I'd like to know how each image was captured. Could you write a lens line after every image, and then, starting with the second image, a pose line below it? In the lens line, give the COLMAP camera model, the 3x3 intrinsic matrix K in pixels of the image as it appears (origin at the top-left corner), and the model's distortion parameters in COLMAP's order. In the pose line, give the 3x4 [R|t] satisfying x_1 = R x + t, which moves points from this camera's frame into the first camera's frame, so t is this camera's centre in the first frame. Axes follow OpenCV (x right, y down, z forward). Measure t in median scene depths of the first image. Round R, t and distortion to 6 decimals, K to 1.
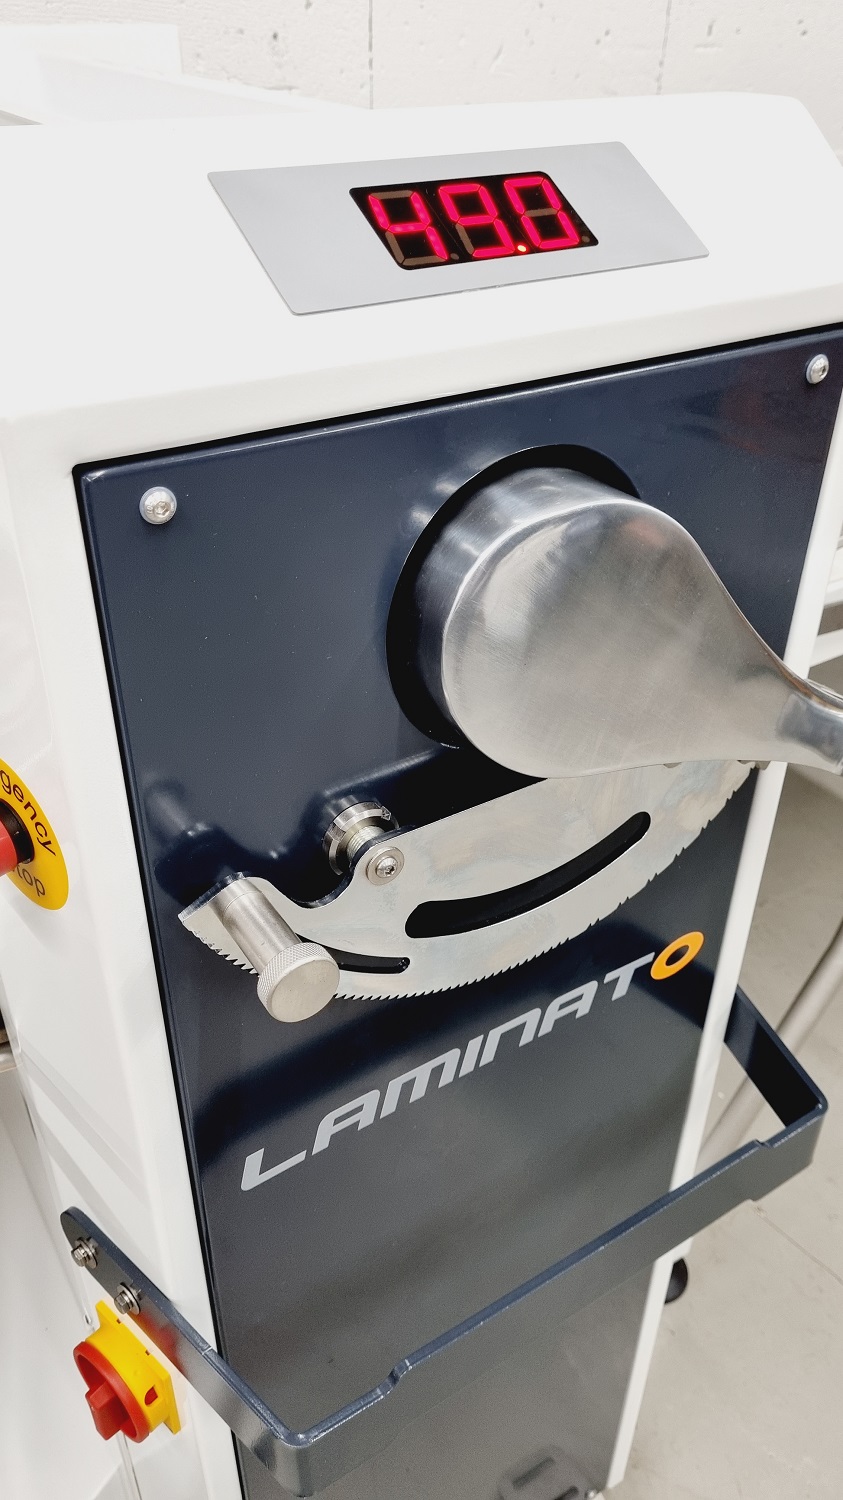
lens RADIAL K [[1155.9, 0, 424.6], [0, 1155.9, 758.1], [0, 0, 1]] dist [0.032364, -0.008837]
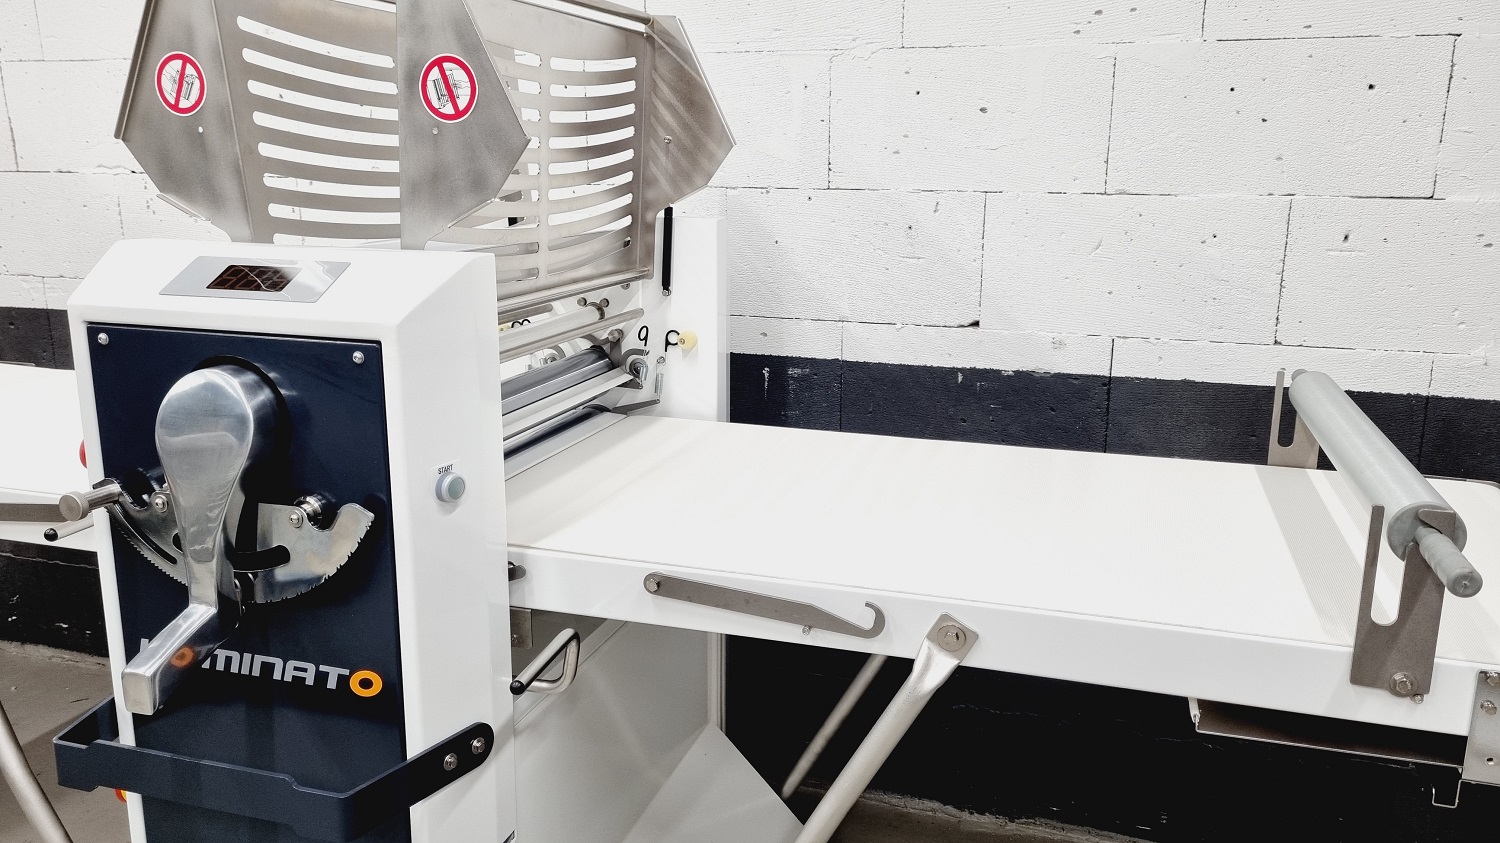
lens RADIAL K [[1133.6, 0, 748.9], [0, 1133.6, 399.7], [0, 0, 1]] dist [0.036630, -0.005158]
pose [[0.634954, 0.151957, -0.757458, 2.472174], [-0.431941, 0.882725, -0.184996, -0.184985], [0.640515, 0.444641, 0.626126, 0.158557]]
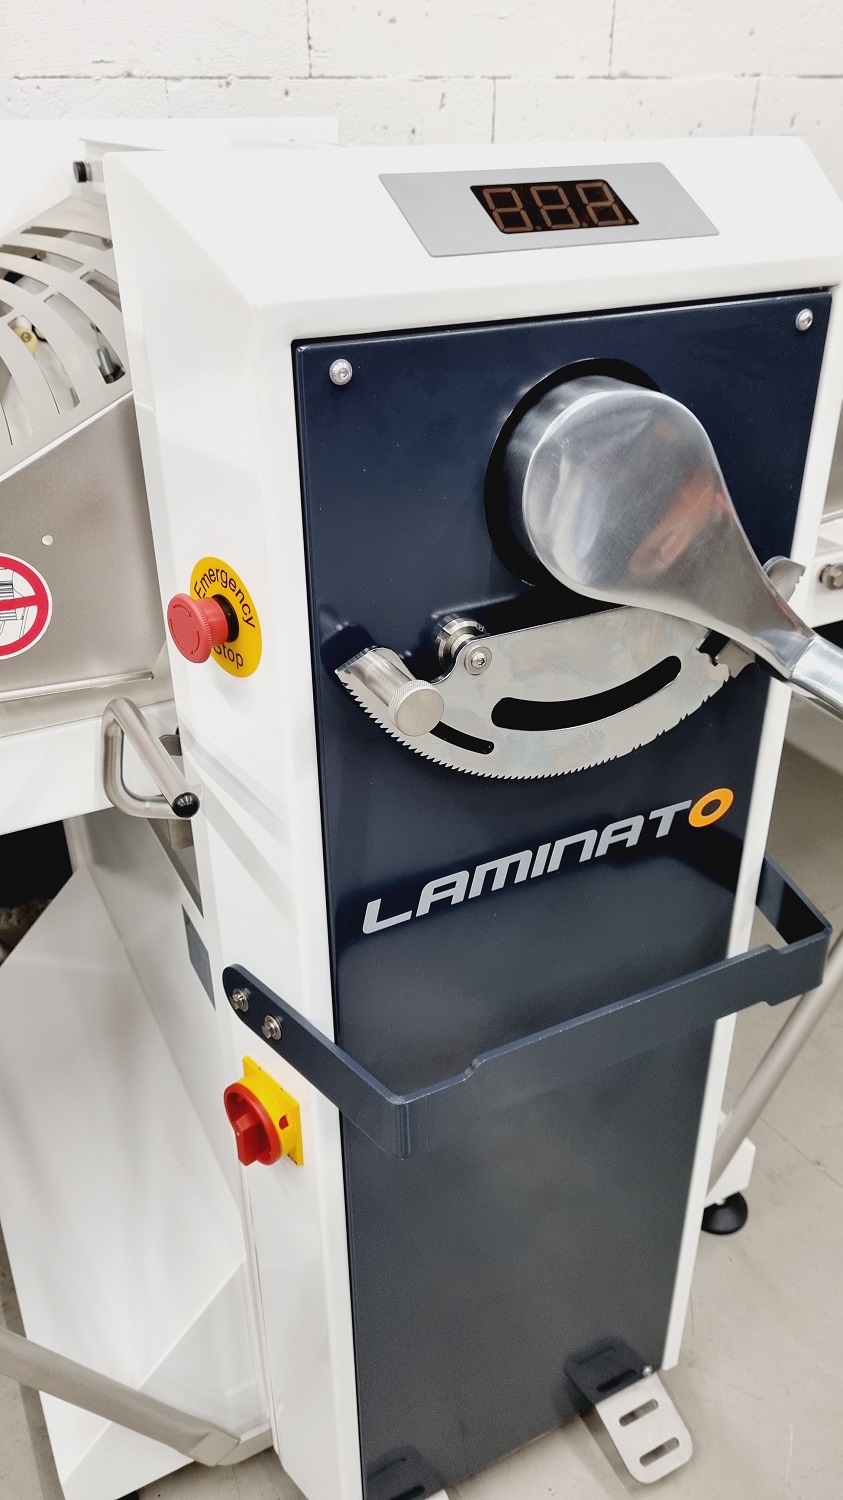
lens RADIAL K [[1150.7, 0, 421.5], [0, 1150.7, 750.0], [0, 0, 1]] dist [0.029614, -0.007991]
pose [[0.995239, 0.030765, -0.092483, 0.028395], [-0.037880, 0.996374, -0.076188, 0.294894], [0.089804, 0.079329, 0.992795, -0.363189]]
